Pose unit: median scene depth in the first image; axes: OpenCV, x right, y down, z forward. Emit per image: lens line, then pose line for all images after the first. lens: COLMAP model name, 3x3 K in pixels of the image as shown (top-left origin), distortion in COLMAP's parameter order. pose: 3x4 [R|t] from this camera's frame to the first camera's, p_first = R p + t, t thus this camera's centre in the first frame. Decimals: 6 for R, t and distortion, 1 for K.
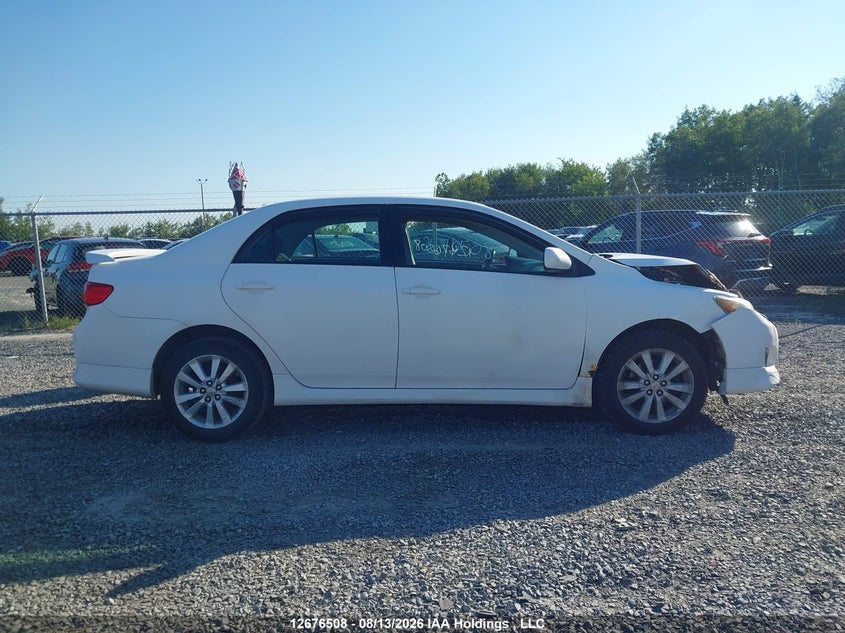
lens RADIAL K [[660.2, 0, 431.7], [0, 660.2, 323.9], [0, 0, 1]] dist [0.028961, -0.022380]
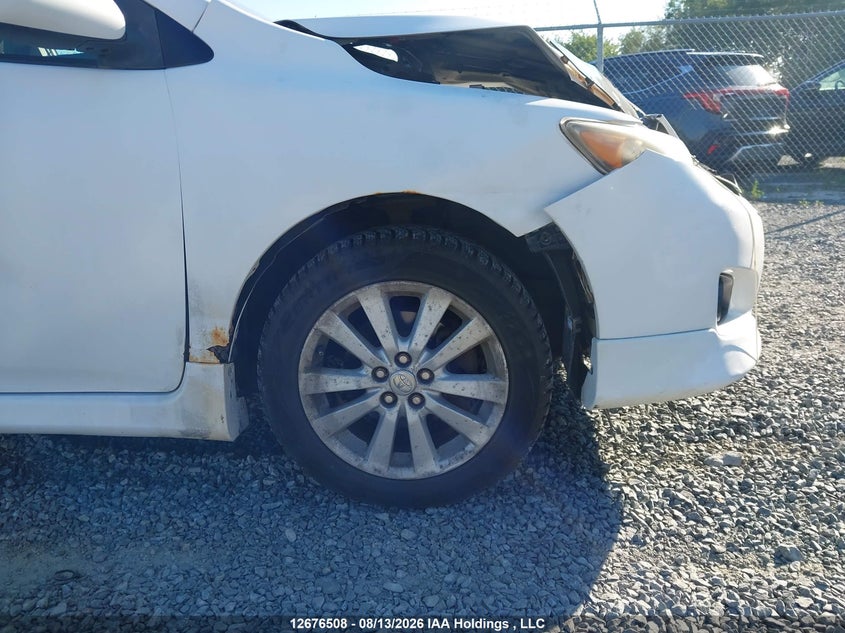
lens RADIAL K [[660.2, 0, 419.6], [0, 660.2, 315.0], [0, 0, 1]] dist [0.028961, -0.022380]
pose [[0.999404, -0.010535, -0.032880, 0.351730], [0.015358, 0.988555, 0.150074, 0.003109], [0.030922, -0.150490, 0.988128, 0.638413]]
